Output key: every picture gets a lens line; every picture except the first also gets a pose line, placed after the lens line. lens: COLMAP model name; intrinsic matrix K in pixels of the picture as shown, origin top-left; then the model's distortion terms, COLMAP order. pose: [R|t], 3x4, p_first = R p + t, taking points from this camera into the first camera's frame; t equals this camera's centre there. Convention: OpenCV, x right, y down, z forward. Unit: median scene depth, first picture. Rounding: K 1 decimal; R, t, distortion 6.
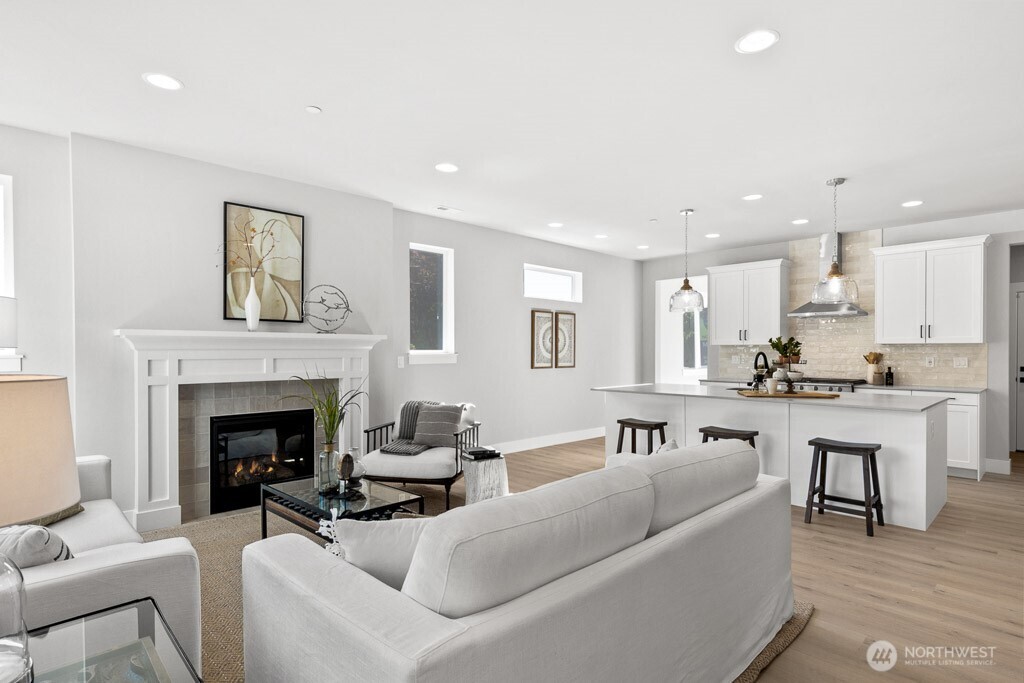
lens RADIAL K [[527.6, 0, 511.1], [0, 527.6, 351.6], [0, 0, 1]] dist [-0.001310, -0.000126]
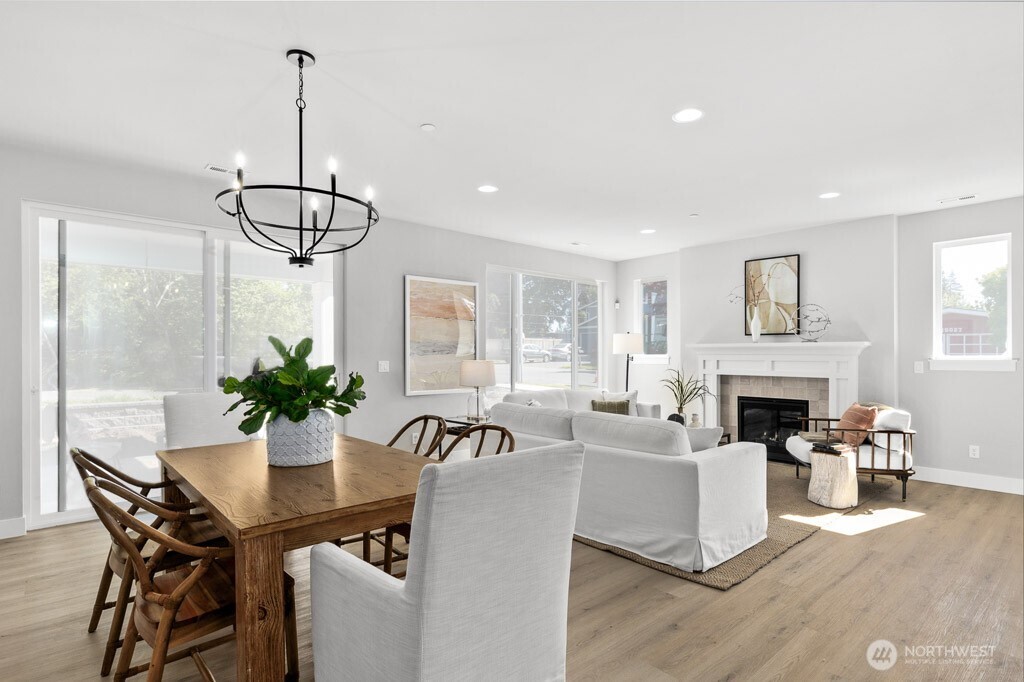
lens RADIAL K [[527.6, 0, 511.1], [0, 527.6, 351.1], [0, 0, 1]] dist [-0.001310, -0.000126]
pose [[-0.035970, -0.000970, -0.999352, 1.011075], [-0.001737, 0.999998, -0.000908, -0.010195], [0.999351, 0.001704, -0.035972, 0.333798]]
